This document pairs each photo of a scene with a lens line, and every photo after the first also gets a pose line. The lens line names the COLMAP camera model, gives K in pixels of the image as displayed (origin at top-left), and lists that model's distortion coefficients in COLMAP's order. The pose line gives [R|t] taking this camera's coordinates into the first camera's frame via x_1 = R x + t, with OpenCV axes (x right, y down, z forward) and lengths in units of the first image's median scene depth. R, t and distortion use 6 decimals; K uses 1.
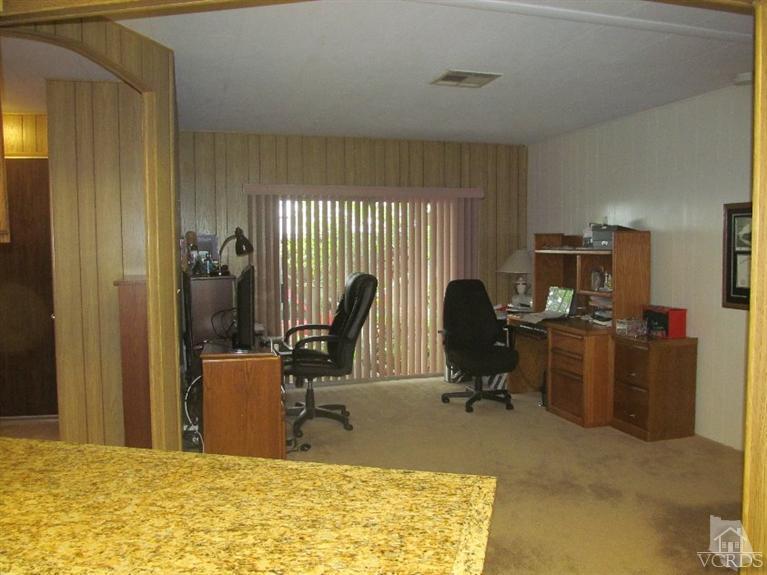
lens RADIAL K [[637.4, 0, 383.8], [0, 637.4, 286.2], [0, 0, 1]] dist [-0.064067, 0.036279]
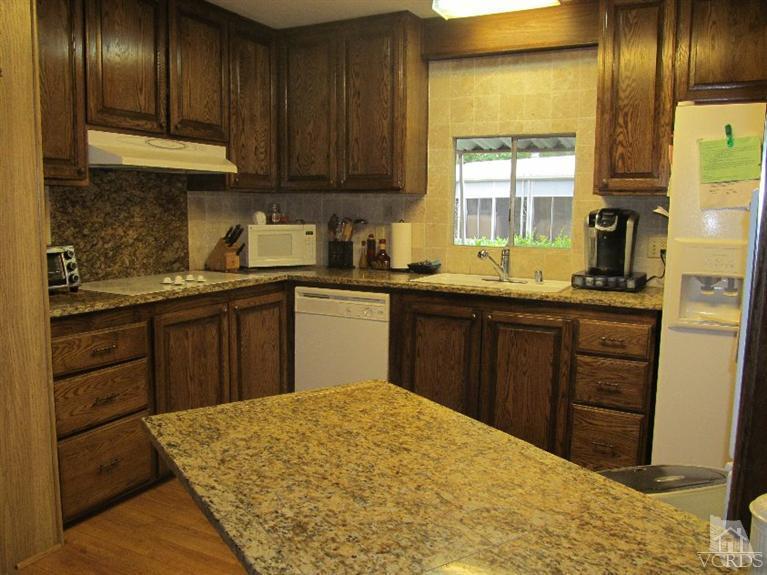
lens RADIAL K [[637.4, 0, 382.9], [0, 637.4, 285.4], [0, 0, 1]] dist [-0.064067, 0.036279]
pose [[-0.709743, -0.087342, 0.699025, -0.831026], [0.039742, 0.985740, 0.163518, -0.046904], [-0.703339, 0.143836, -0.696151, 1.548131]]
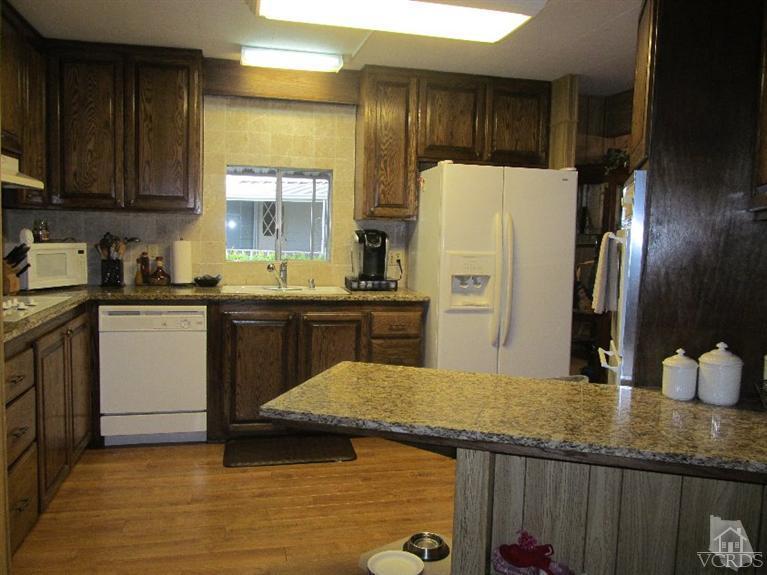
lens RADIAL K [[637.4, 0, 384.0], [0, 637.4, 288.4], [0, 0, 1]] dist [-0.064067, 0.036279]
pose [[-0.997336, -0.025321, 0.068404, -0.136101], [-0.014417, 0.987742, 0.155428, -0.108758], [-0.071501, 0.154028, -0.985476, 2.345324]]
